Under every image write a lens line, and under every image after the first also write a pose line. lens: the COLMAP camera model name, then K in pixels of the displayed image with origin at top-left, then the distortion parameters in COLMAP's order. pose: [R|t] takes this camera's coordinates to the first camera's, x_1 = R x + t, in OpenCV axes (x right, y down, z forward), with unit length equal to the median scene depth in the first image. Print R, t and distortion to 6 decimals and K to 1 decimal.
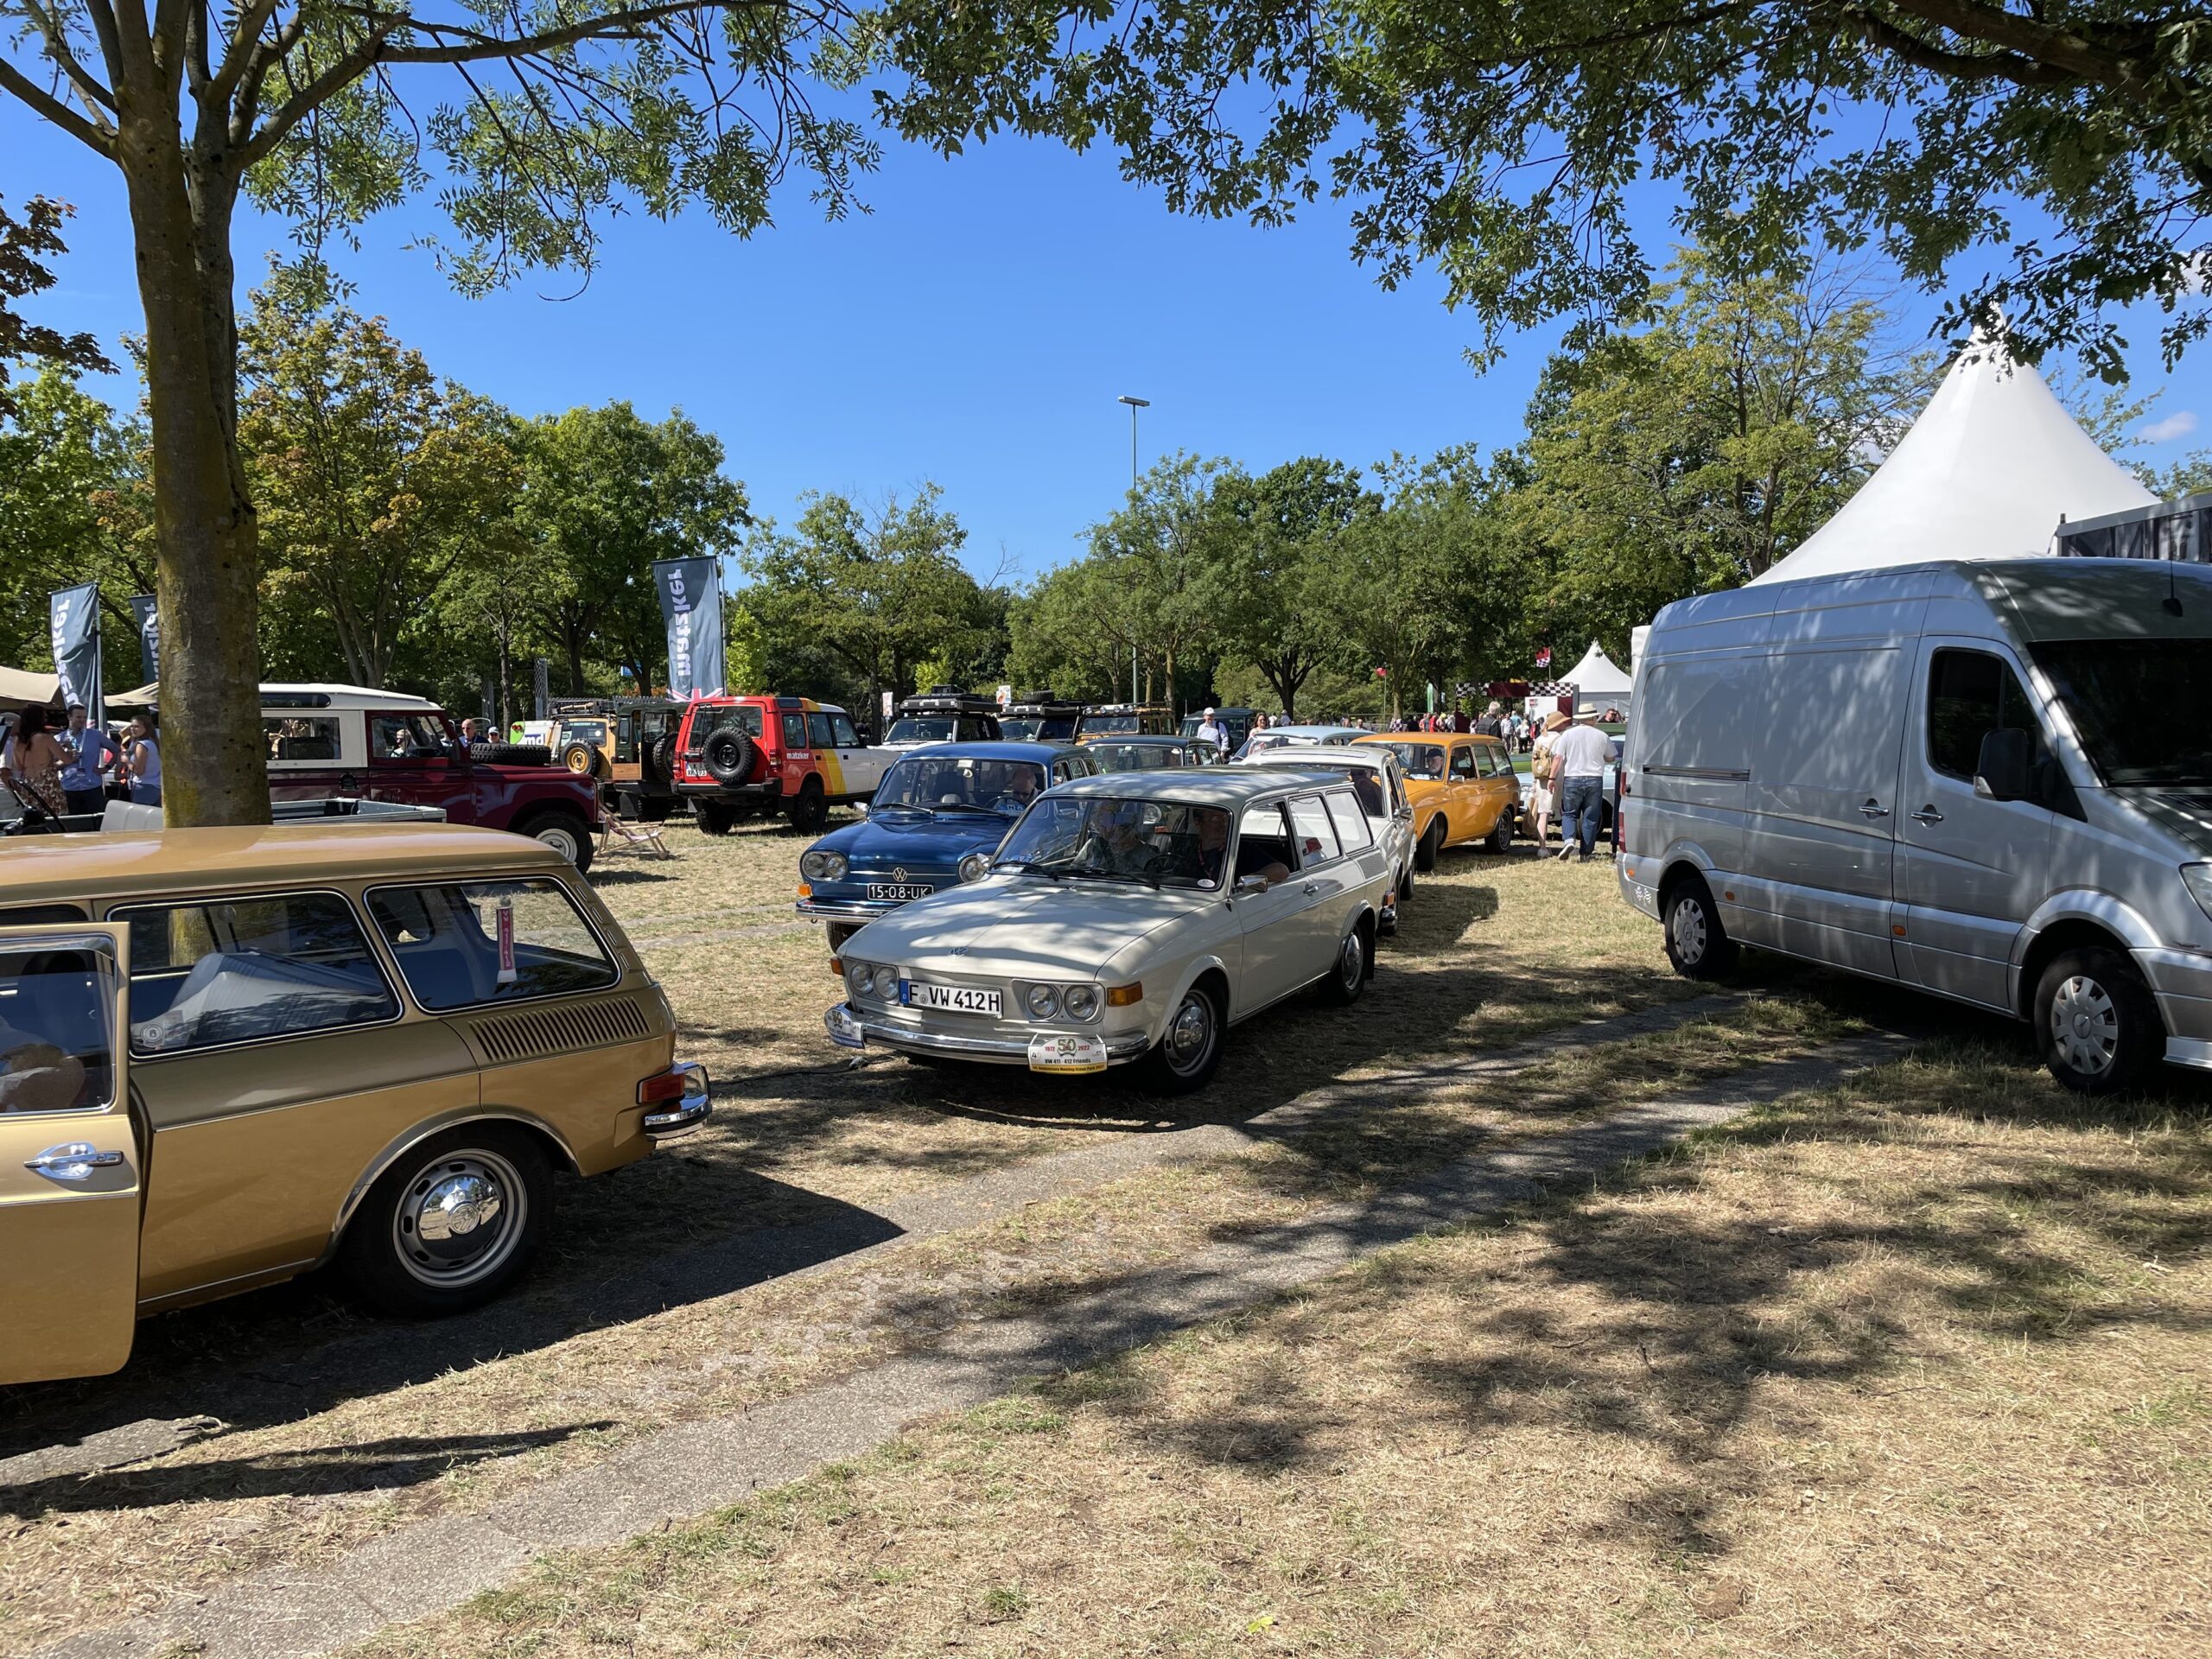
lens RADIAL K [[1680.6, 0, 1100.9], [0, 1680.6, 833.7], [0, 0, 1]] dist [0.039436, -0.043511]
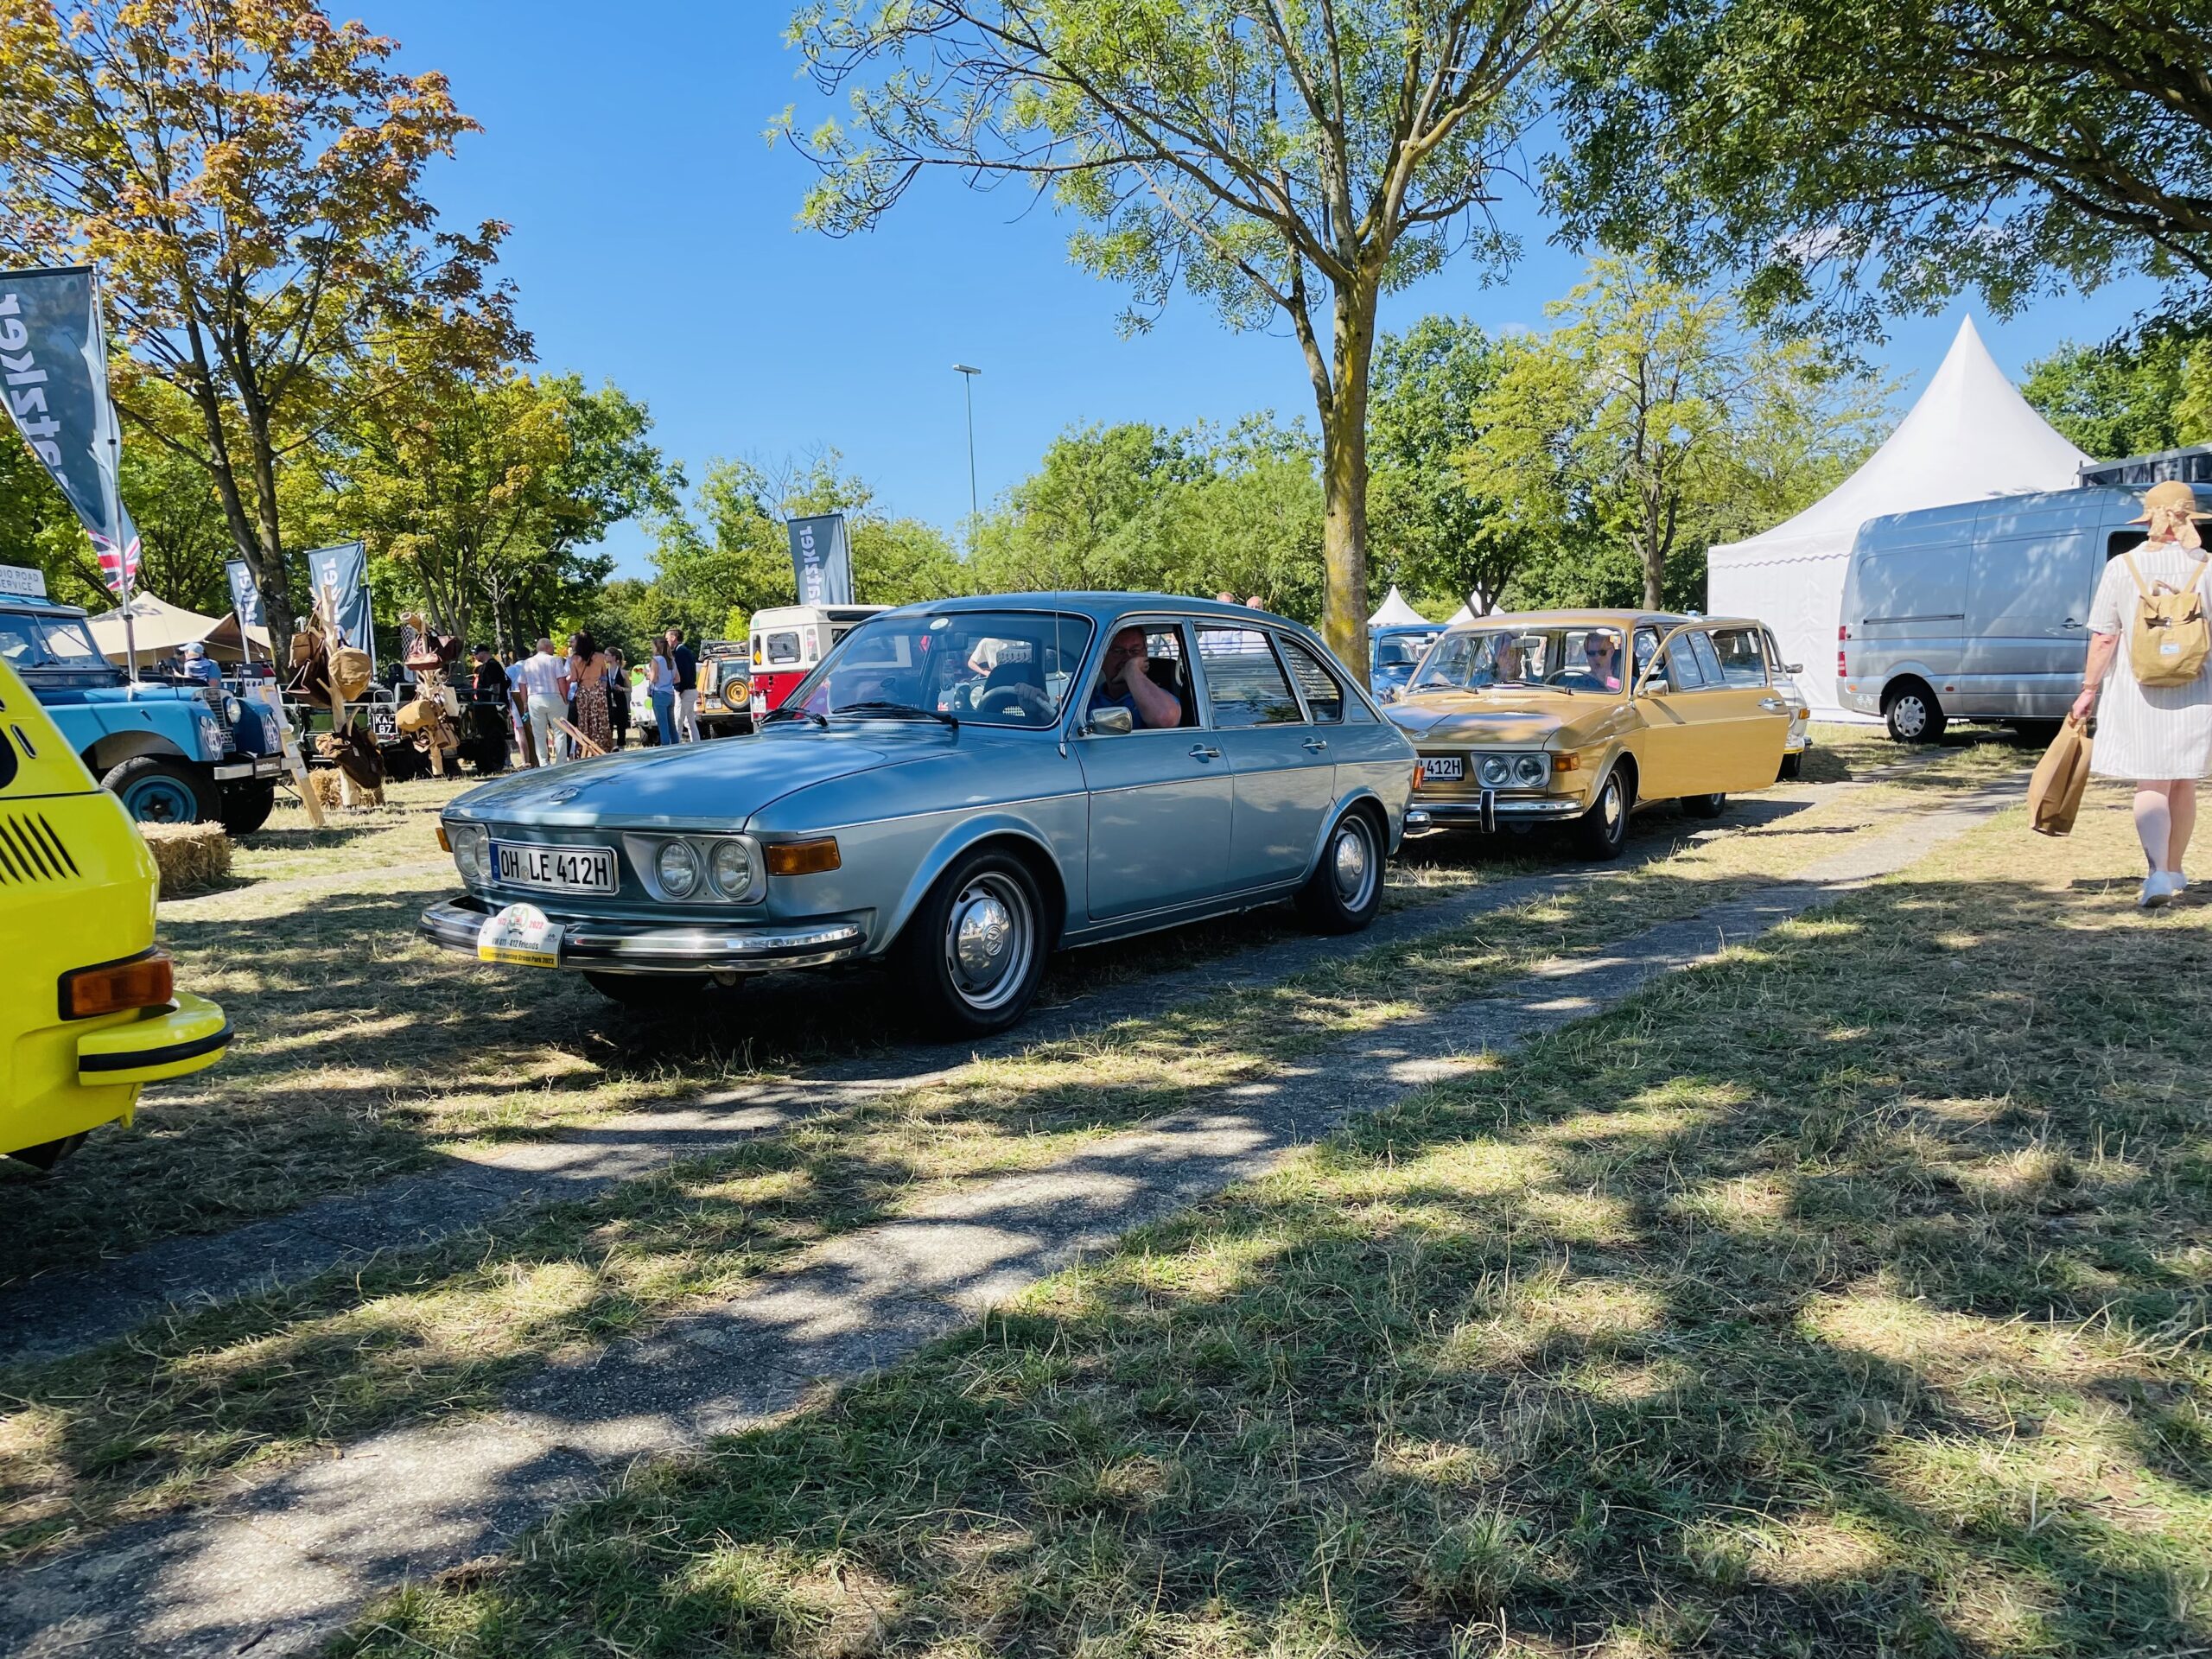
lens RADIAL K [[1680.6, 0, 1114.2], [0, 1680.6, 829.6], [0, 0, 1]] dist [0.039436, -0.043511]
pose [[0.984574, -0.045013, 0.169077, -0.203808], [0.041961, 0.998886, 0.021580, 0.029098], [-0.169860, -0.014153, 0.985367, -0.144111]]
